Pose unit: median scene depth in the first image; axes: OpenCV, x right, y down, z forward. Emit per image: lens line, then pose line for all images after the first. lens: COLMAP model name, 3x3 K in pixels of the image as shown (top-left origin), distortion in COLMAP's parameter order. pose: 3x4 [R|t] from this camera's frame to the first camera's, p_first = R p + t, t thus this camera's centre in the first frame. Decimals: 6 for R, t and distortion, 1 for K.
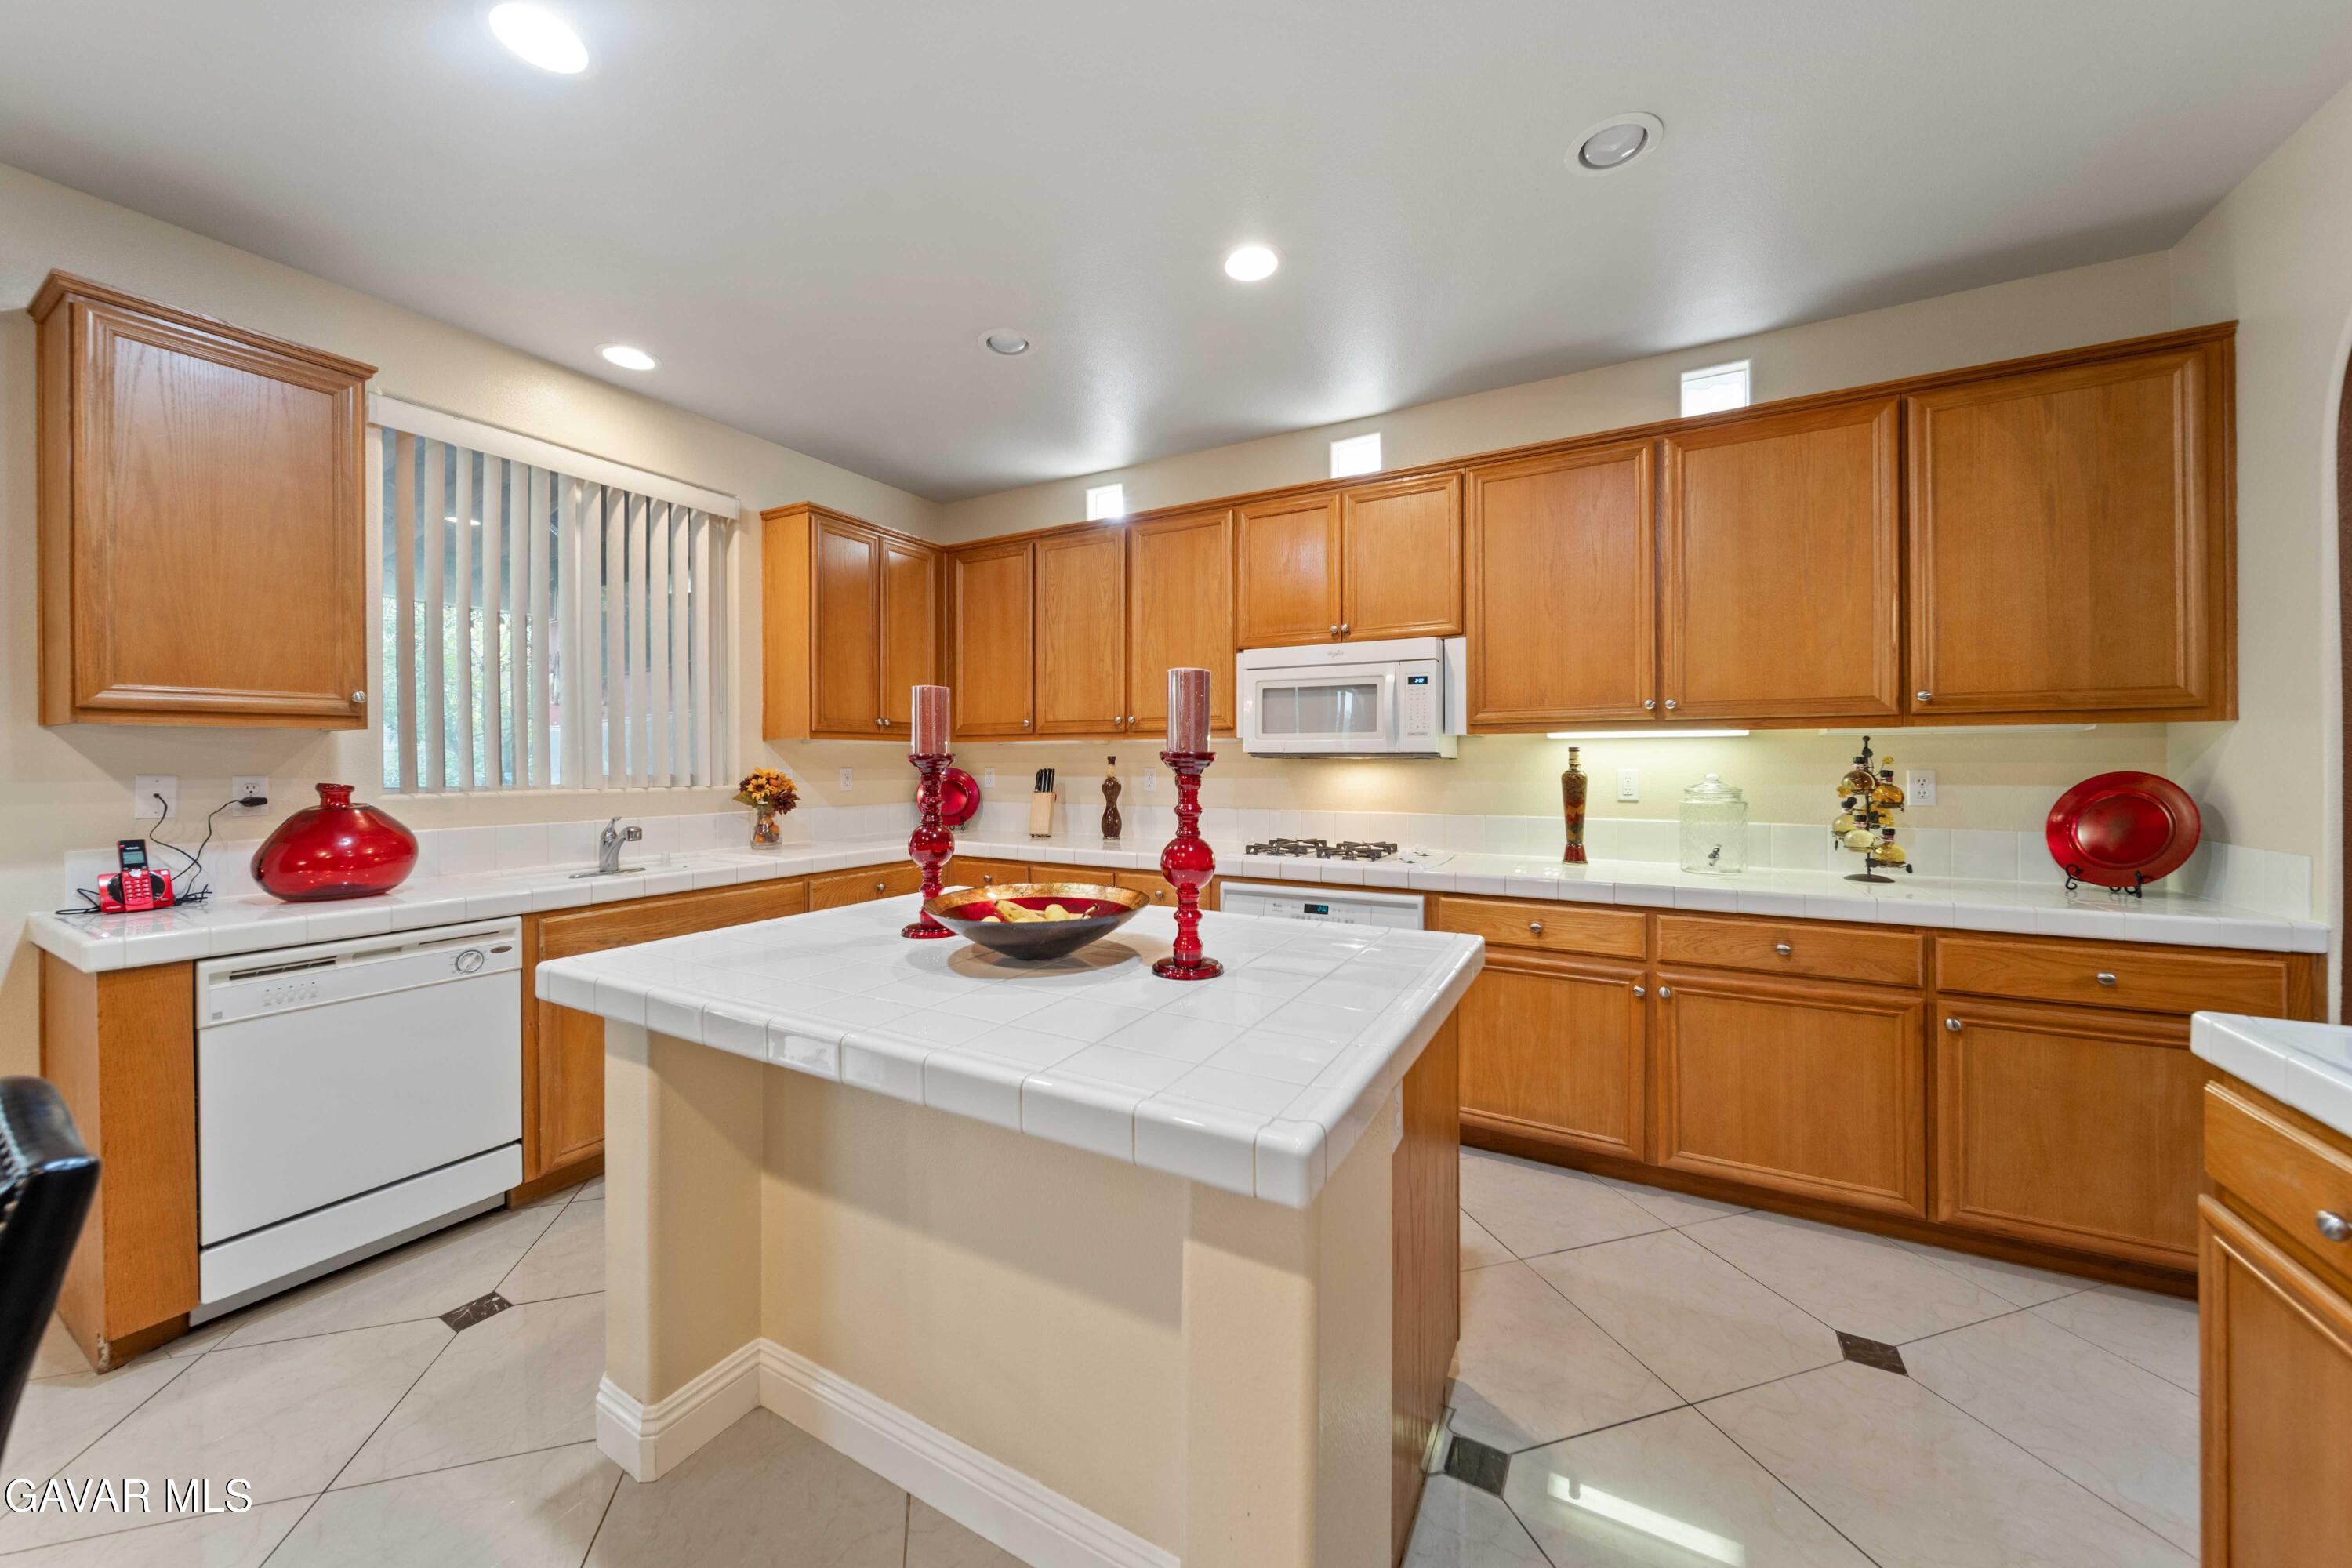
lens RADIAL K [[824.8, 0, 1169.9], [0, 824.8, 762.8], [0, 0, 1]] dist [-0.000133, -0.001125]
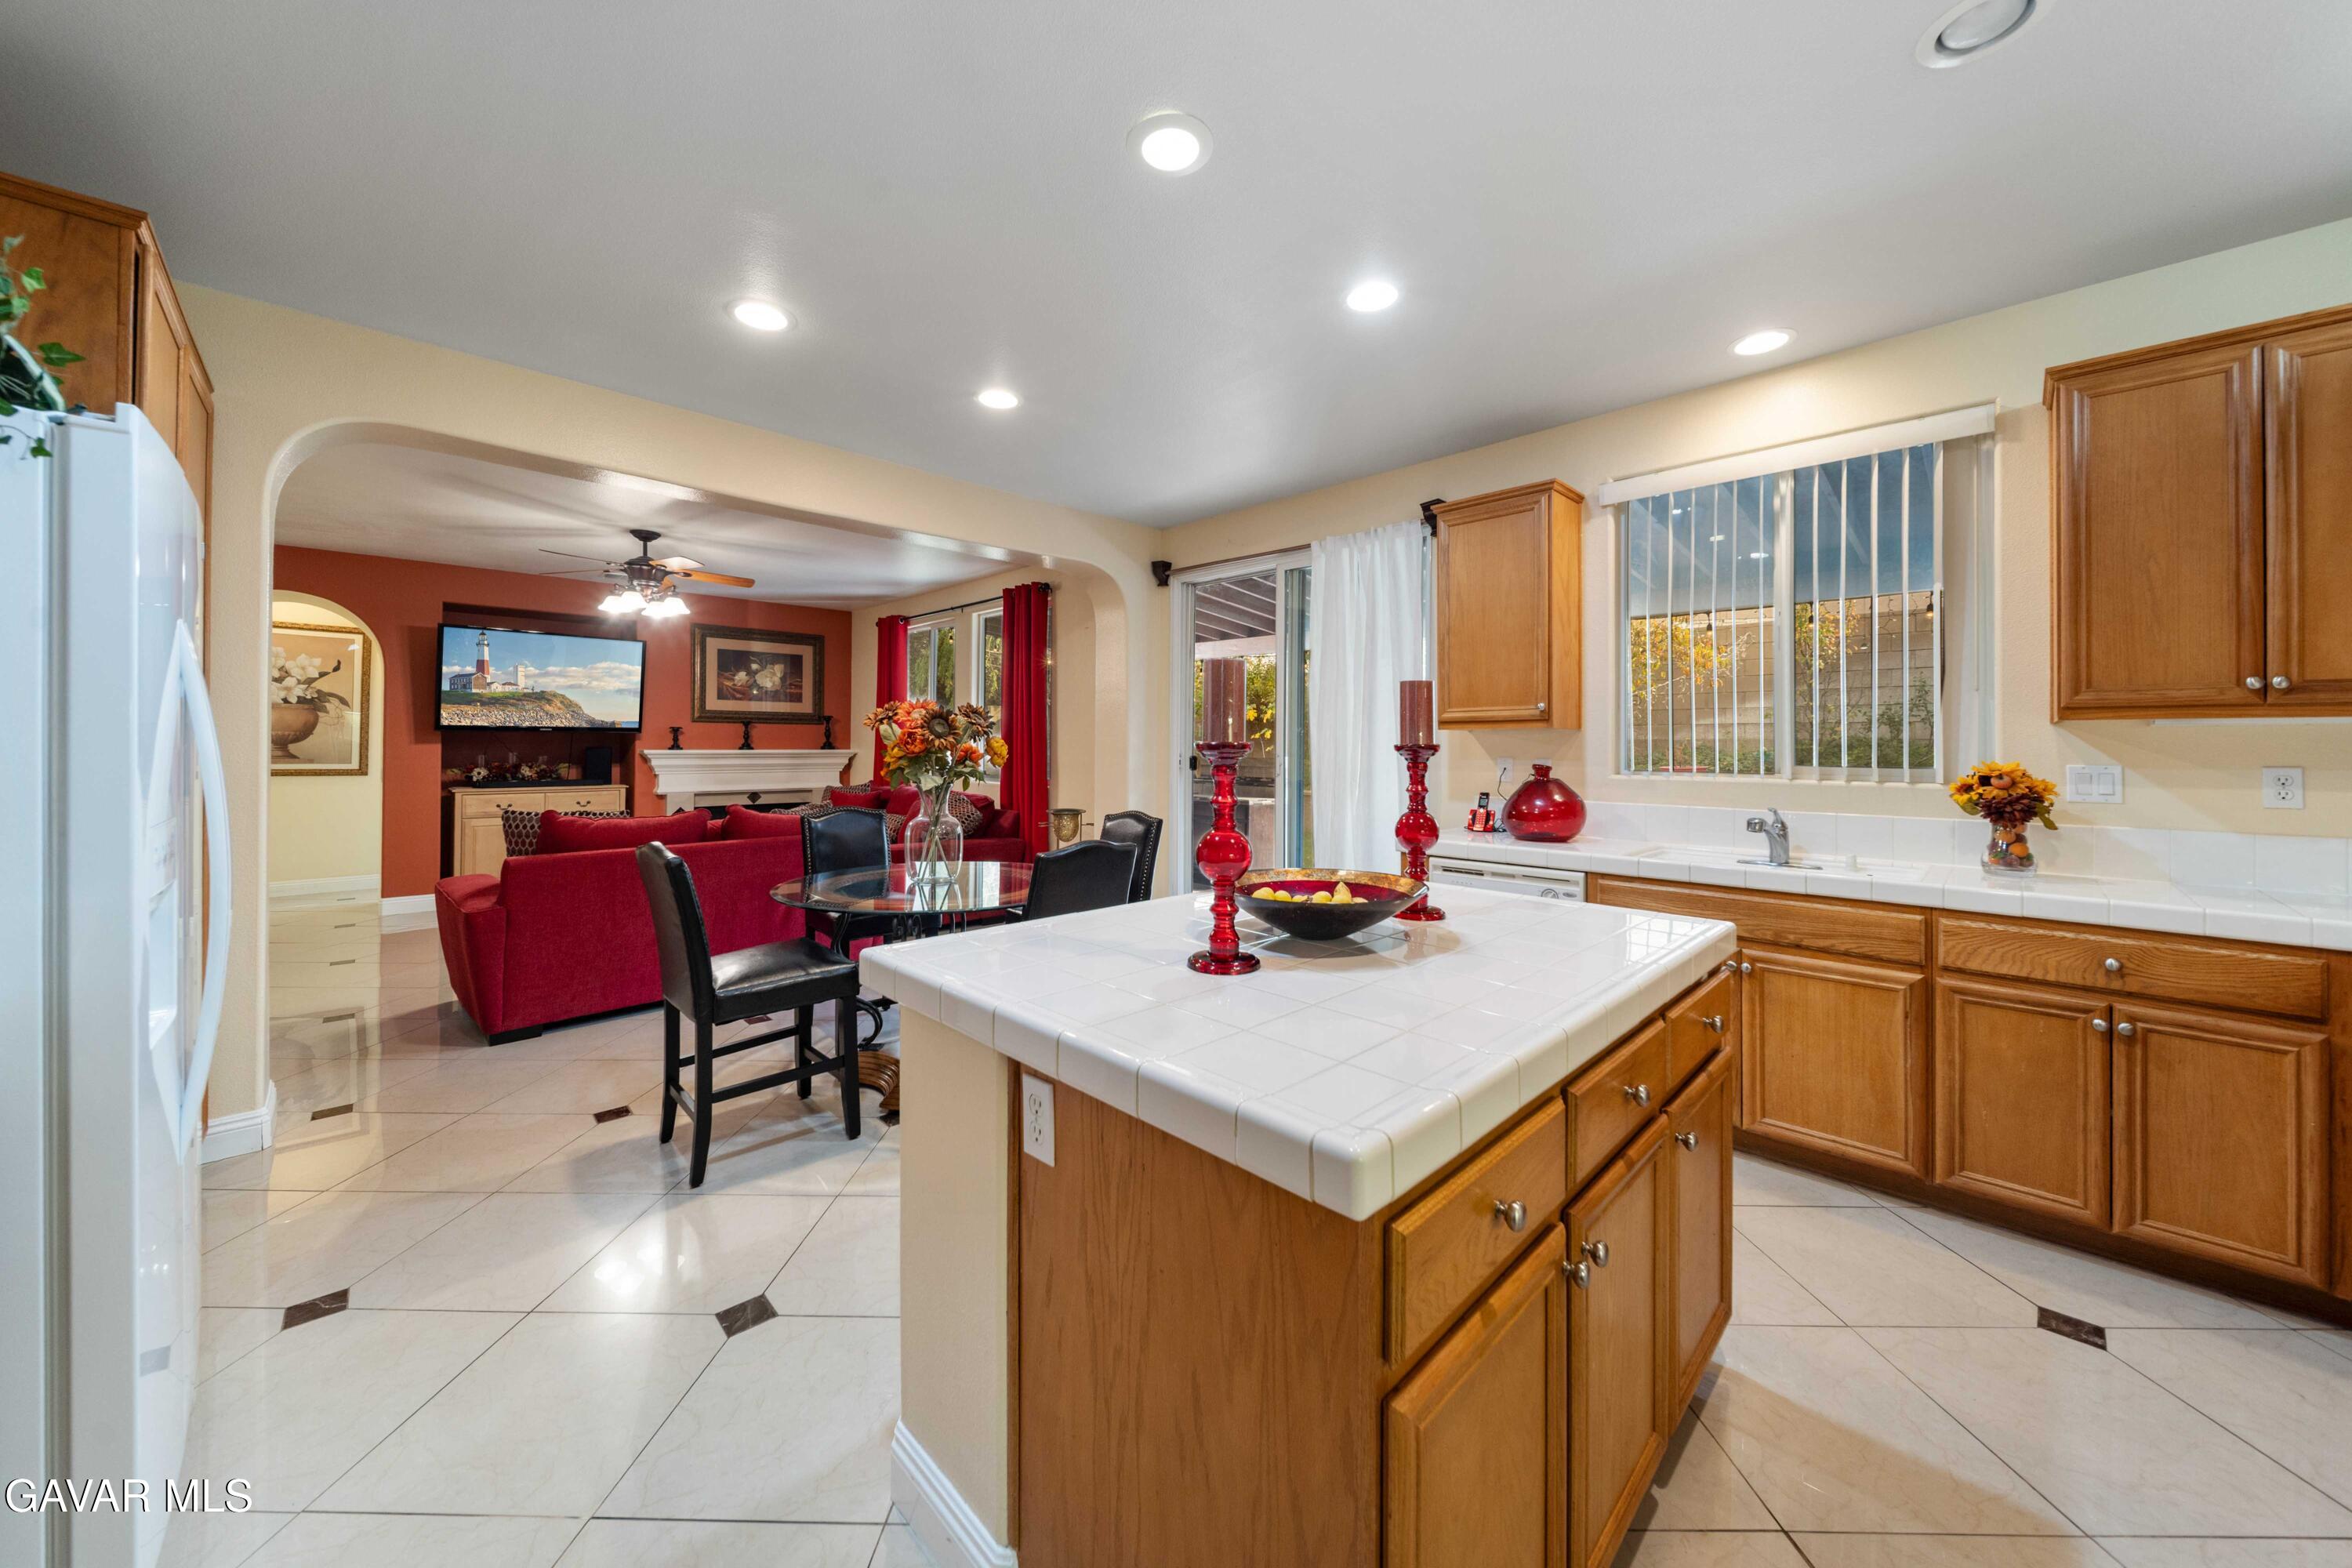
lens RADIAL K [[824.8, 0, 1169.9], [0, 824.8, 741.5], [0, 0, 1]] dist [-0.000133, -0.001125]
pose [[-0.283058, -0.006238, -0.959083, 0.484618], [-0.008011, 0.999959, -0.004140, -0.003961], [0.959069, 0.006512, -0.283096, 0.597057]]
